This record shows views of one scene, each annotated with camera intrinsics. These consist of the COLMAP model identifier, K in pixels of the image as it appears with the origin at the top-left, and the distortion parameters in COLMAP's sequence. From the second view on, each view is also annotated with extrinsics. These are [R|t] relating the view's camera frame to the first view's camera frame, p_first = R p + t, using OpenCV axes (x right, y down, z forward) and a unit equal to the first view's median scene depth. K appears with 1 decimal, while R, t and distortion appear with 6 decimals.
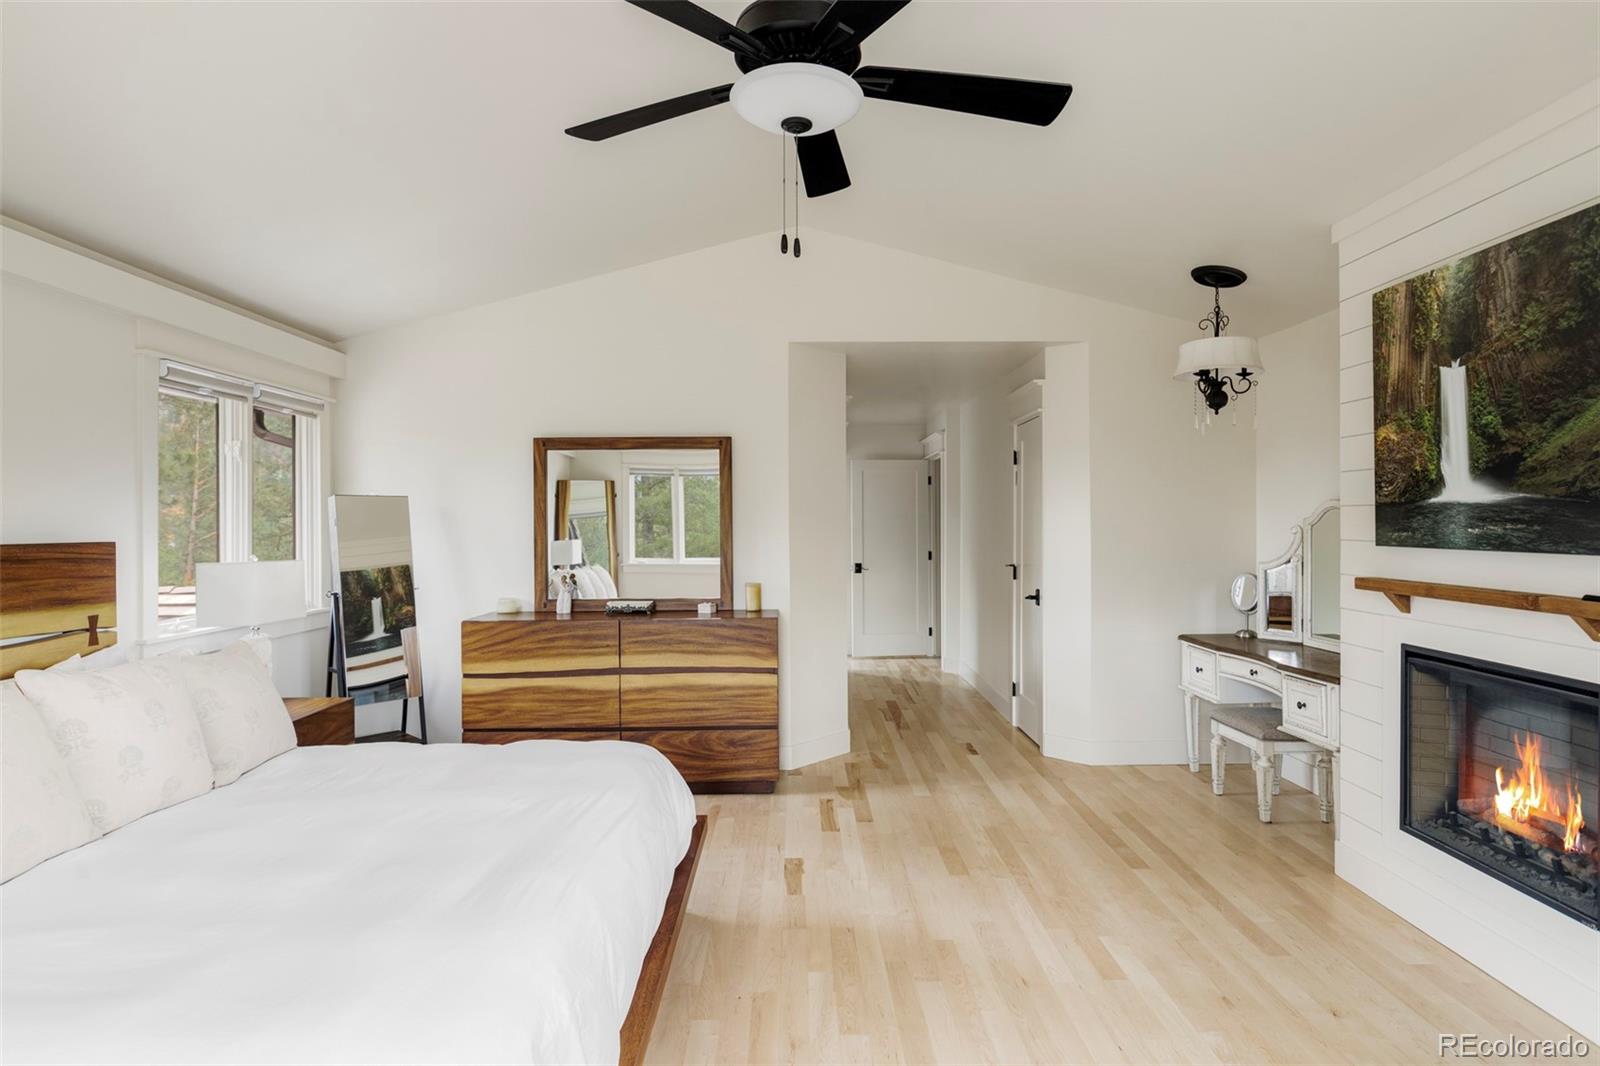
lens RADIAL K [[846.6, 0, 795.5], [0, 846.6, 528.0], [0, 0, 1]] dist [0.001990, 0.000094]
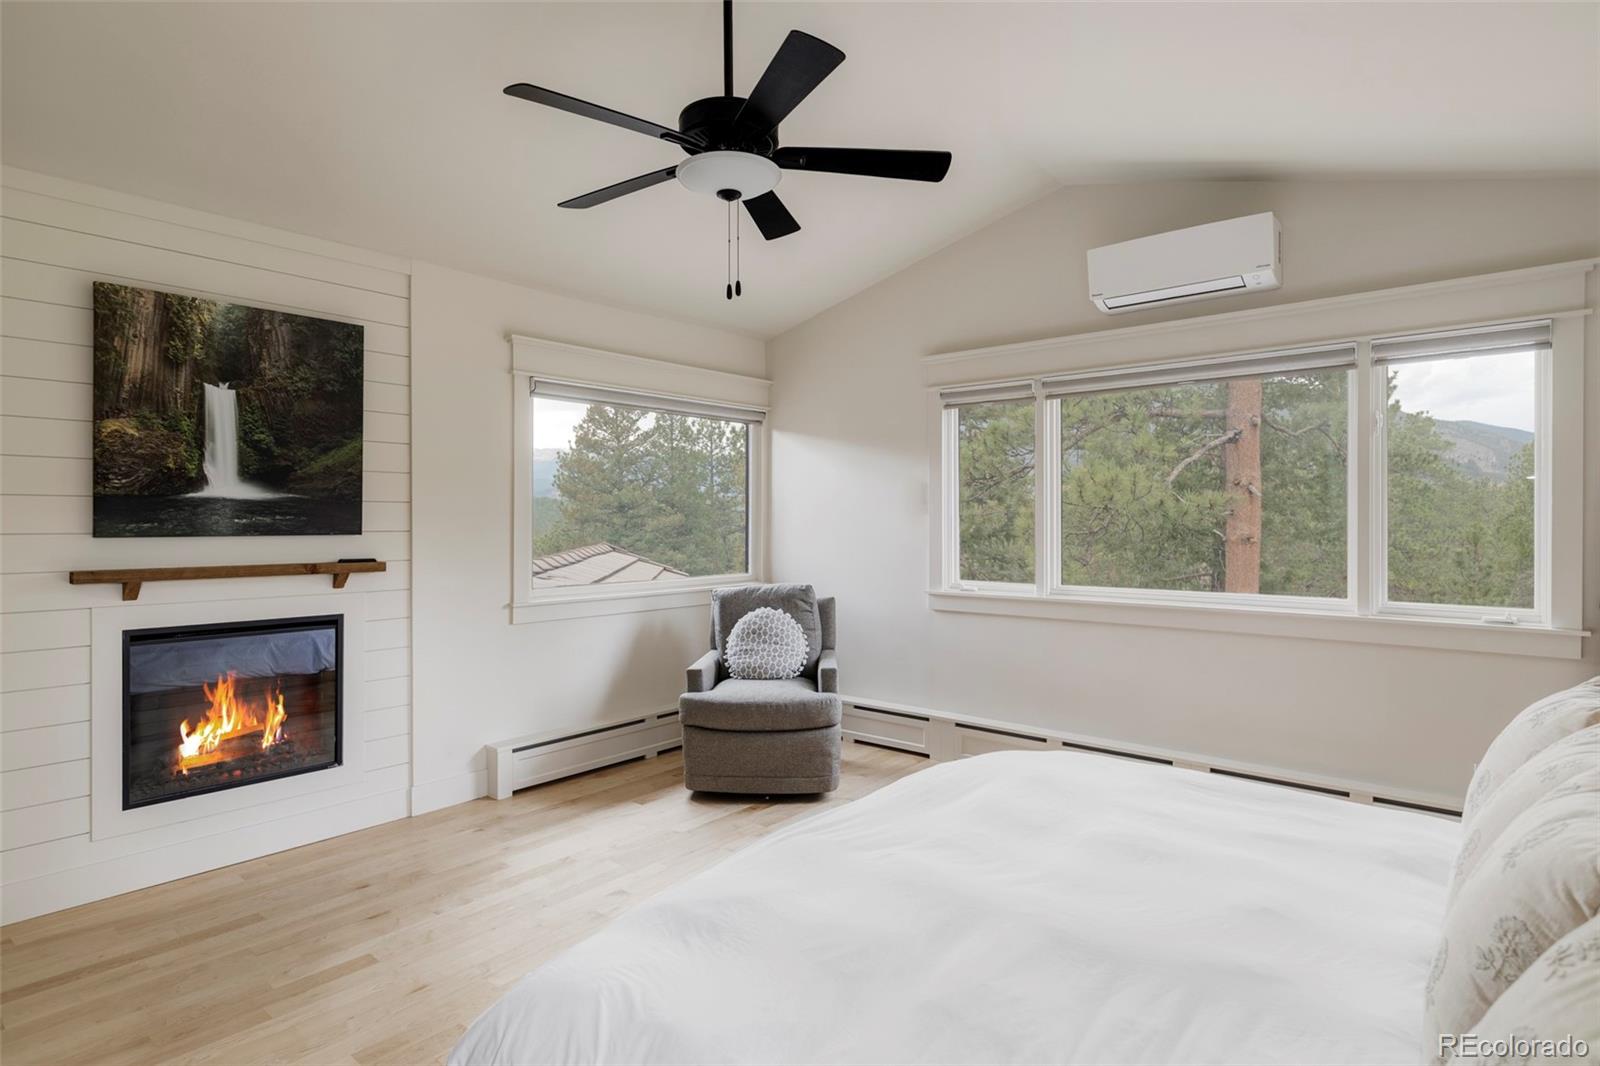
lens RADIAL K [[846.6, 0, 795.5], [0, 846.6, 528.0], [0, 0, 1]] dist [0.001990, 0.000094]
pose [[-0.762003, -0.003823, 0.647562, -0.637160], [0.006589, 0.999885, 0.013656, 0.001724], [-0.647540, 0.014672, -0.761890, 1.368562]]
